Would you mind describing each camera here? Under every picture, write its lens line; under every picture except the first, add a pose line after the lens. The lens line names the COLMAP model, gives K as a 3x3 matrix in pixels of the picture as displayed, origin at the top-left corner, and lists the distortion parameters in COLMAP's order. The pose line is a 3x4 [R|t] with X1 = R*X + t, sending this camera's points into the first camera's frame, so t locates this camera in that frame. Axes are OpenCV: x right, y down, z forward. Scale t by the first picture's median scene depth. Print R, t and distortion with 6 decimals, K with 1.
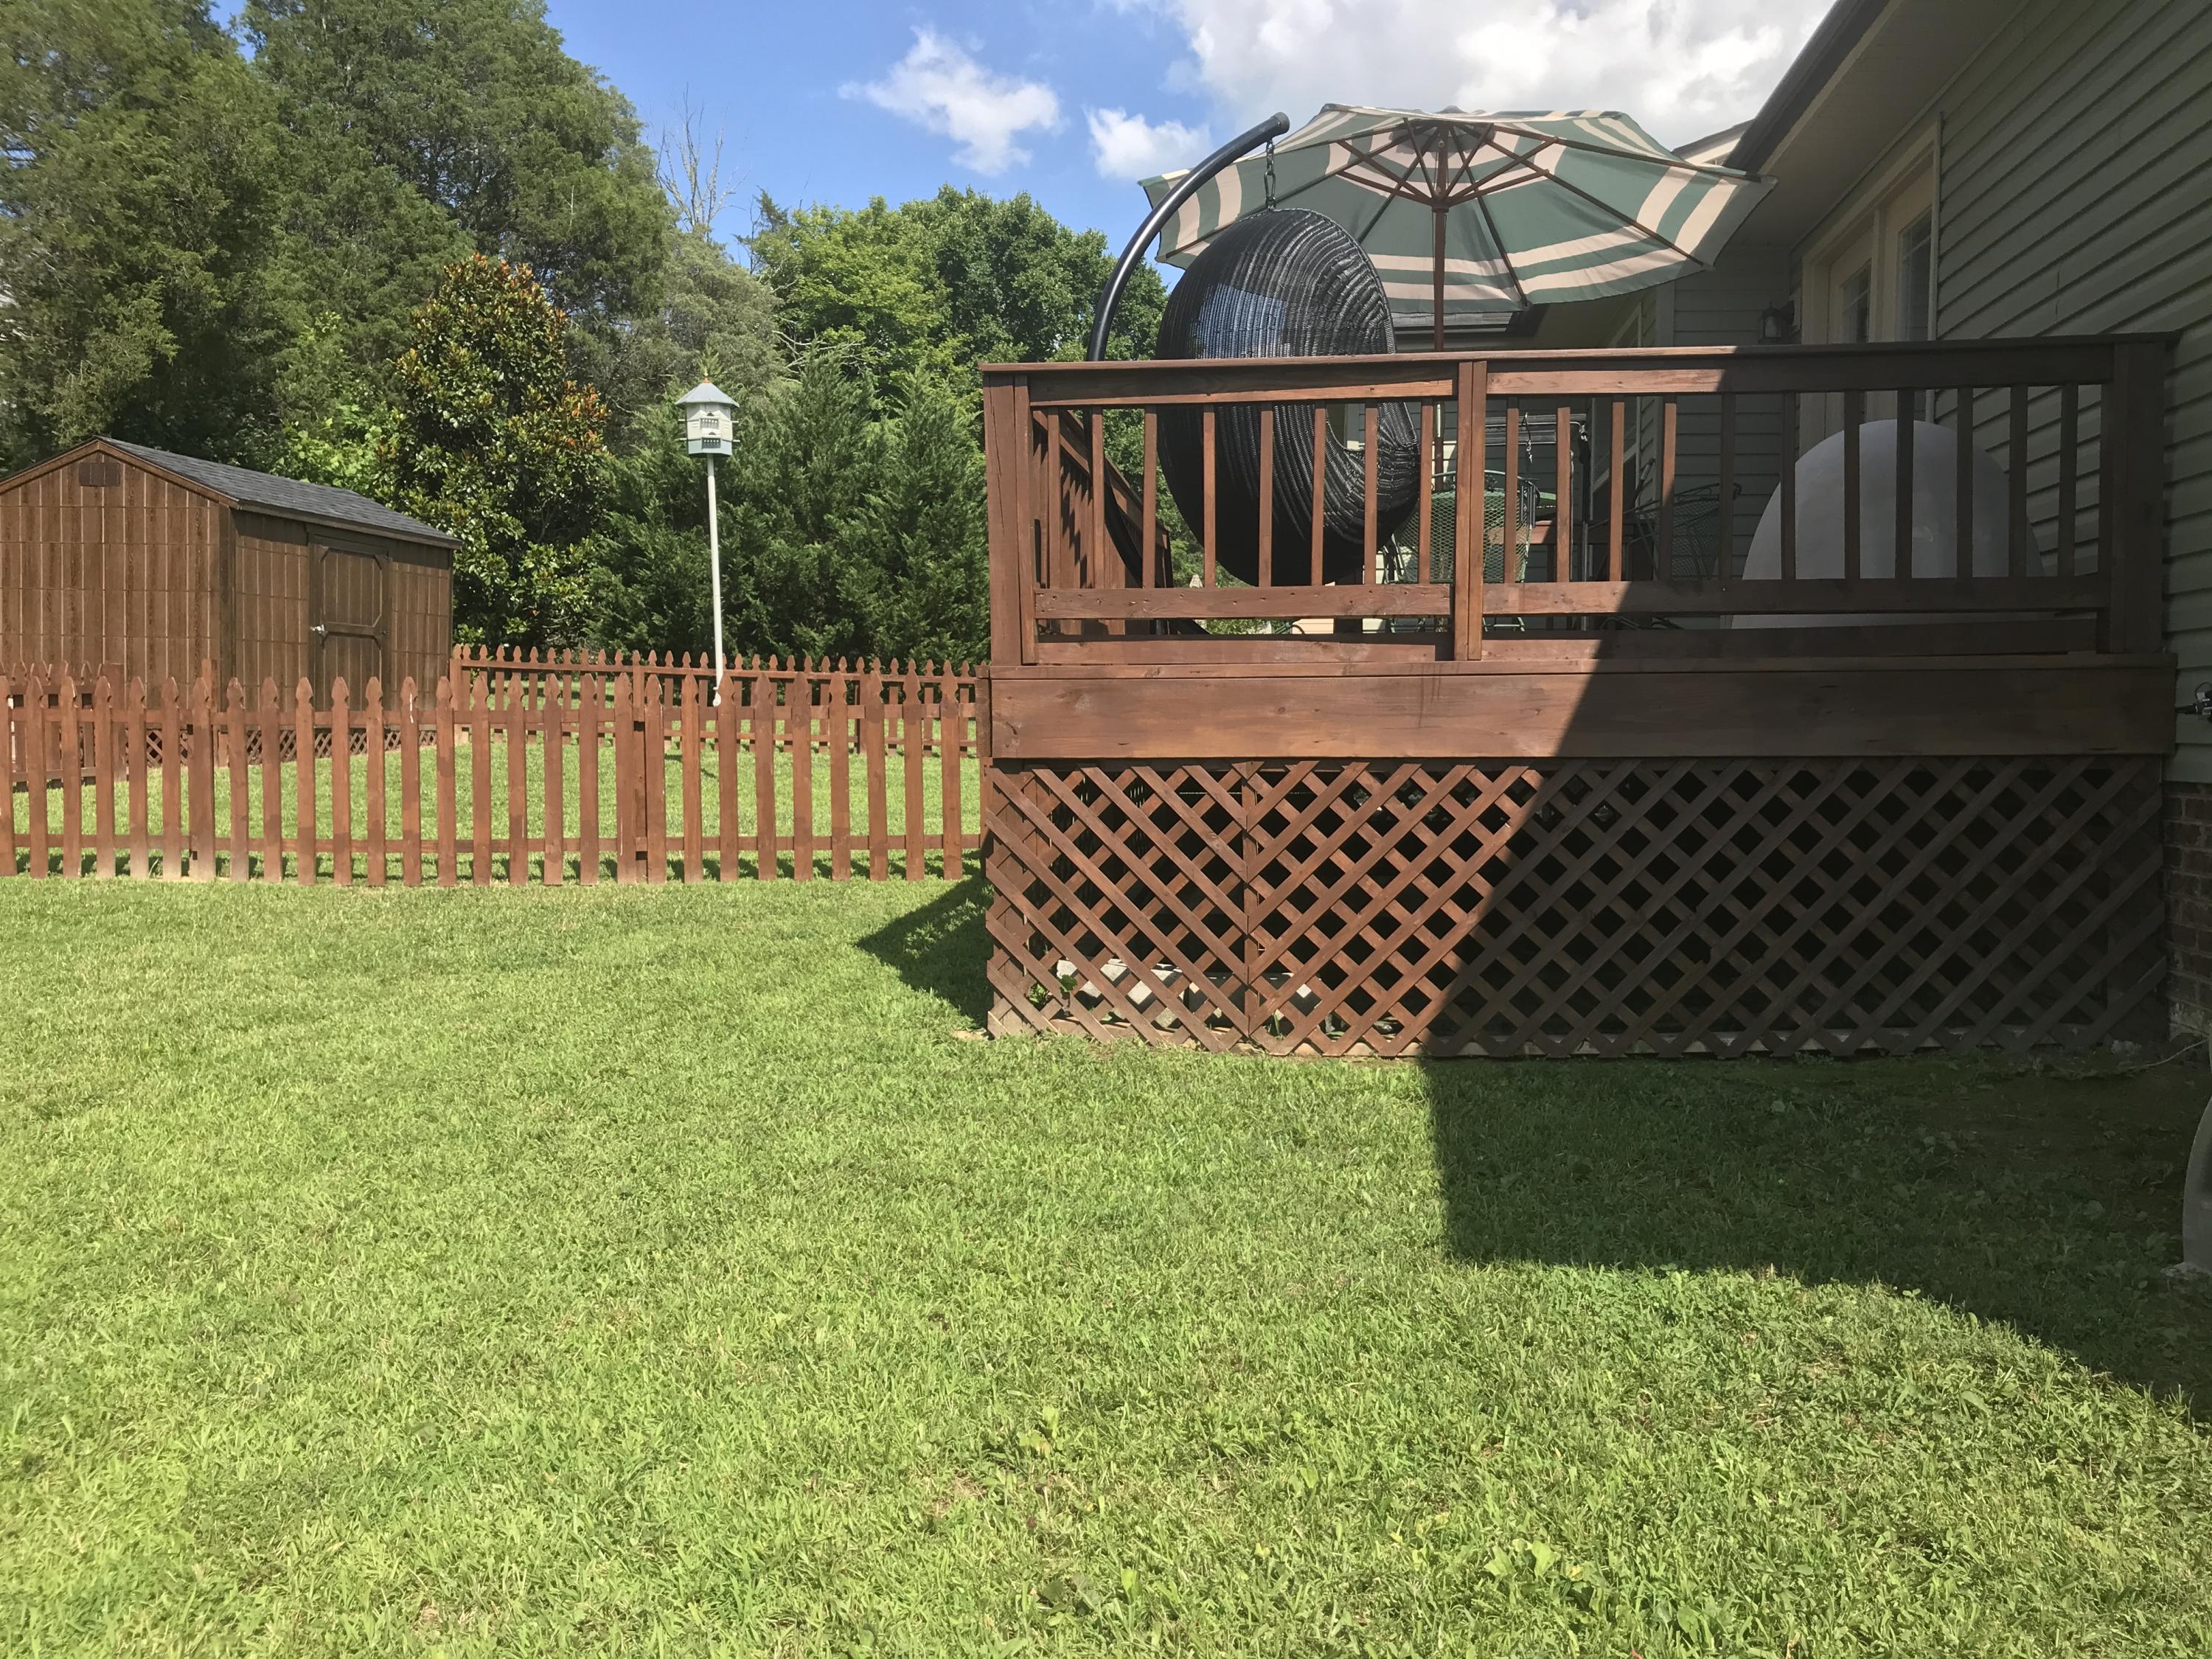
lens RADIAL K [[1812.9, 0, 1111.1], [0, 1812.9, 823.2], [0, 0, 1]] dist [0.027397, -0.044566]
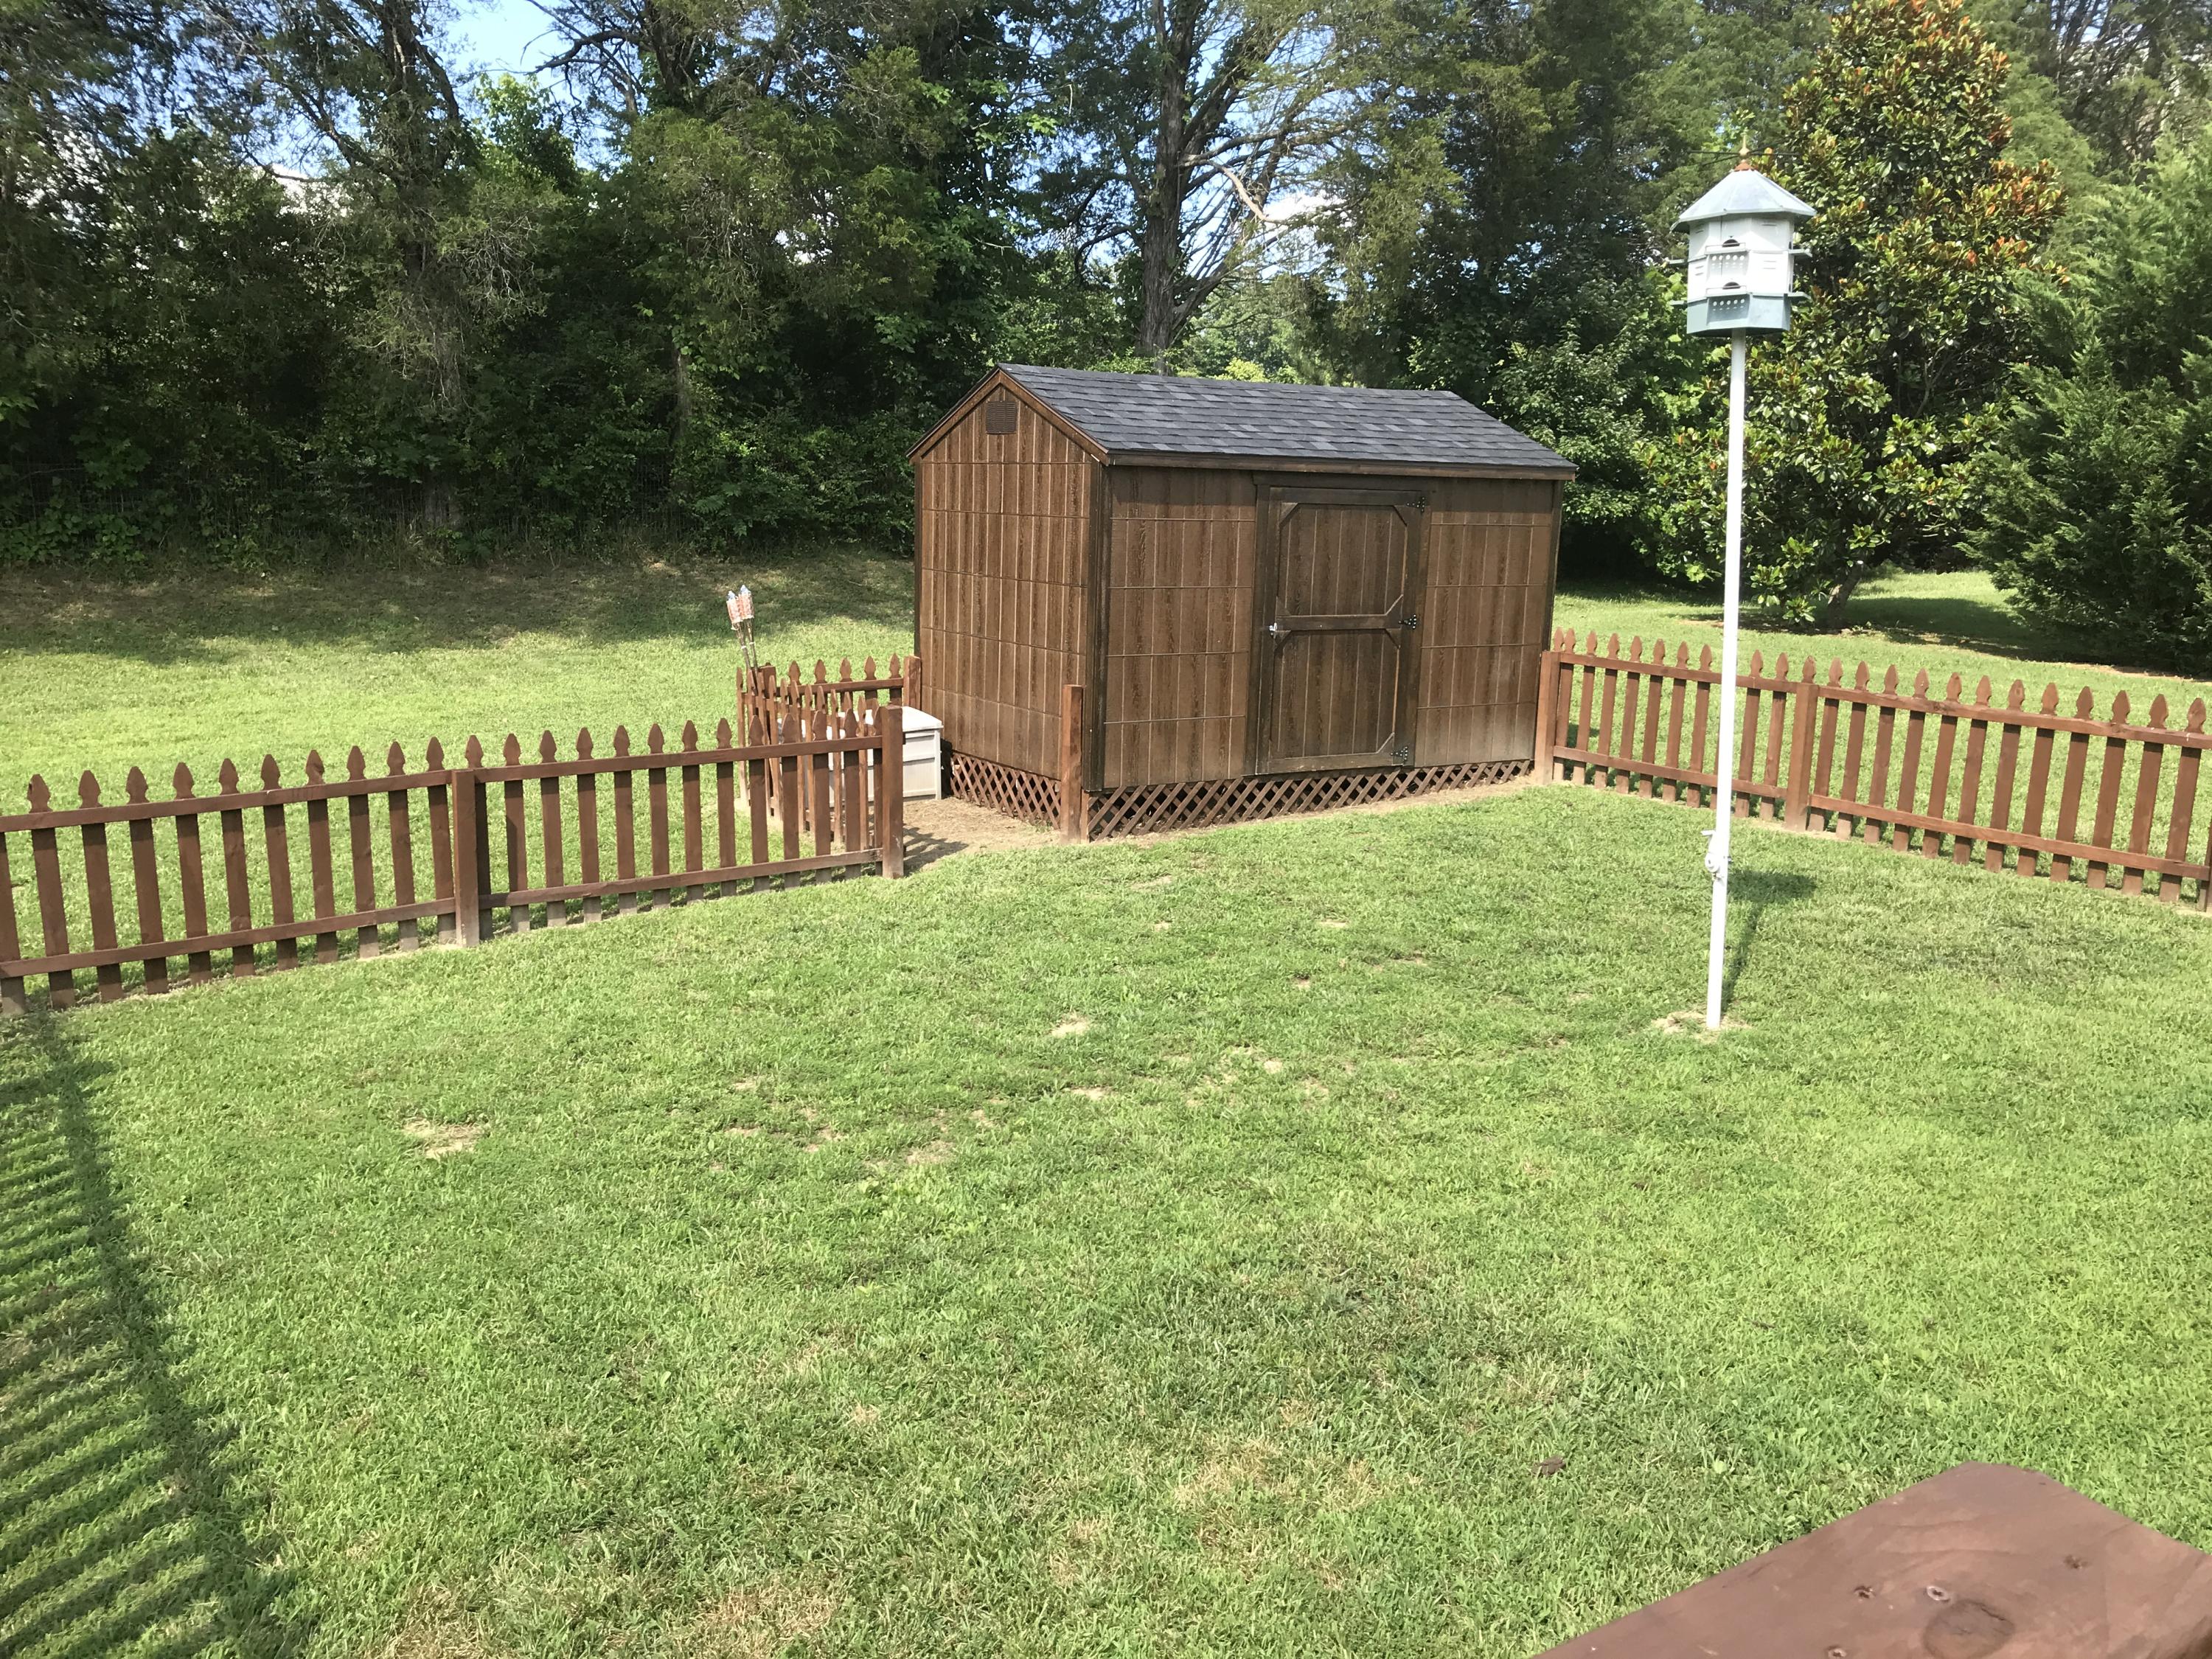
lens RADIAL K [[1812.9, 0, 1104.3], [0, 1812.9, 842.2], [0, 0, 1]] dist [0.027397, -0.044566]
pose [[0.650258, 0.135513, -0.747530, 0.021405], [-0.052819, 0.989646, 0.133458, -0.071557], [0.757875, -0.047298, 0.650683, 0.321560]]
